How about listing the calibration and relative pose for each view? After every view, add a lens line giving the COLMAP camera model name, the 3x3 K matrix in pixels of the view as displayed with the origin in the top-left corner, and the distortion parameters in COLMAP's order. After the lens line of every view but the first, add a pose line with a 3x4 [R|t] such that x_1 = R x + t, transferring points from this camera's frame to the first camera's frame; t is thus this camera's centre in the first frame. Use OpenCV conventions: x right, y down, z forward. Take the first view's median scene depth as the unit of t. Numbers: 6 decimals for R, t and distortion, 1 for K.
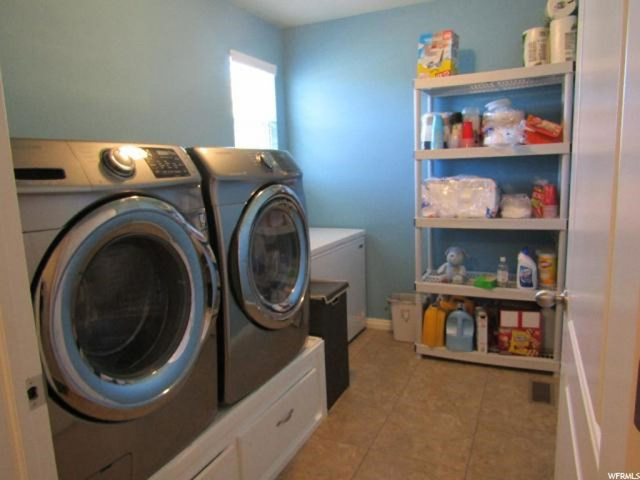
lens RADIAL K [[457.5, 0, 320.0], [0, 457.5, 240.1], [0, 0, 1]] dist [-0.017761, 0.000305]
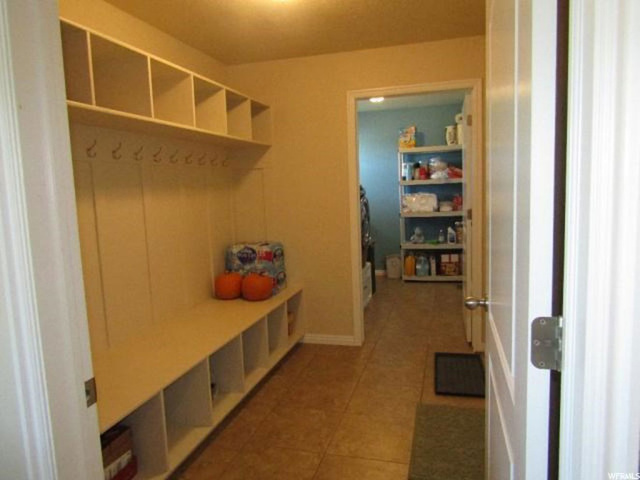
lens RADIAL K [[457.5, 0, 320.6], [0, 457.5, 240.6], [0, 0, 1]] dist [-0.017761, 0.000305]
pose [[0.987342, -0.021662, 0.157119, -0.495274], [0.029936, 0.998276, -0.050488, 0.177495], [-0.155754, 0.054552, 0.986288, -1.026125]]
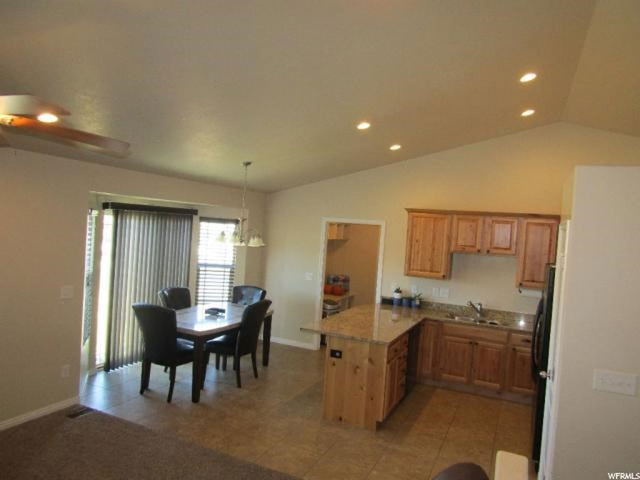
lens RADIAL K [[457.5, 0, 319.7], [0, 457.5, 242.0], [0, 0, 1]] dist [-0.017761, 0.000305]
pose [[0.994392, 0.105355, 0.009215, -0.677117], [-0.103347, 0.986532, -0.126786, 0.318712], [-0.022448, 0.125123, 0.991887, -3.163160]]
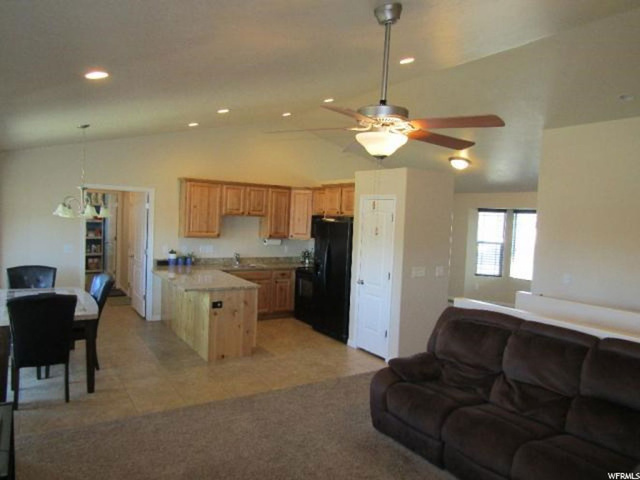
lens RADIAL K [[457.5, 0, 318.3], [0, 457.5, 244.9], [0, 0, 1]] dist [-0.017761, 0.000305]
pose [[0.536025, 0.007271, 0.844171, -1.939519], [0.066764, 0.996466, -0.050975, 0.372522], [-0.841558, 0.083684, 0.533645, -2.917113]]
